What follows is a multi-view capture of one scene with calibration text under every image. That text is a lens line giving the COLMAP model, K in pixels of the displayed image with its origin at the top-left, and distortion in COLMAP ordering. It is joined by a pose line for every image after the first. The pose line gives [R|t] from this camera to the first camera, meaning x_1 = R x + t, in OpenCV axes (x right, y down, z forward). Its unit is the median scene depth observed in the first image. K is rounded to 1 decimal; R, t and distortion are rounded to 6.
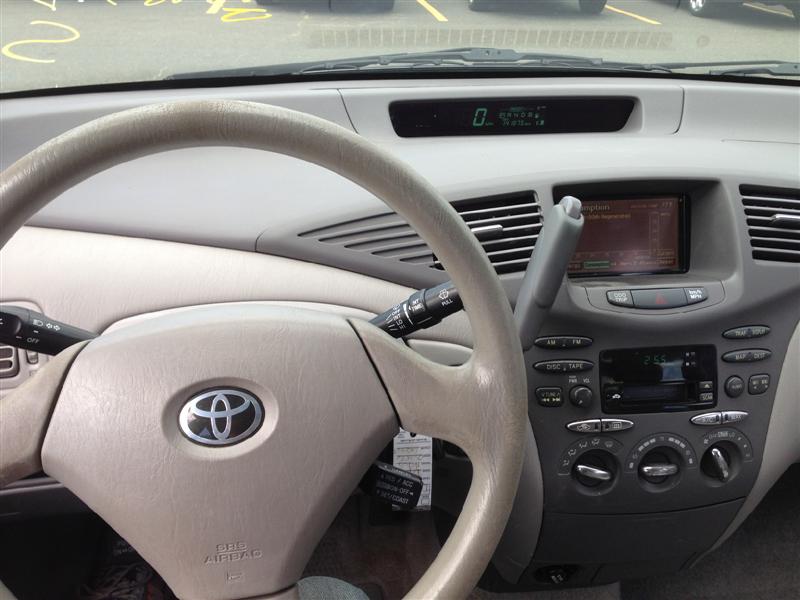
lens RADIAL K [[745.7, 0, 404.2], [0, 745.7, 290.1], [0, 0, 1]] dist [0.118924, -0.212691]
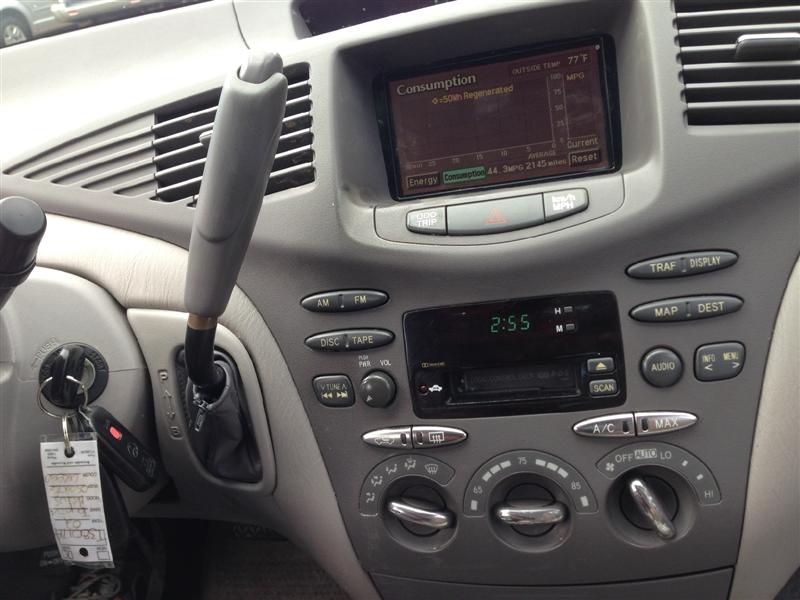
lens RADIAL K [[745.7, 0, 404.2], [0, 745.7, 290.1], [0, 0, 1]] dist [0.118924, -0.212691]
pose [[0.933072, -0.056225, -0.355267, 0.461972], [0.064195, 0.997880, 0.010677, 0.055665], [0.353914, -0.032769, 0.934704, 0.437090]]
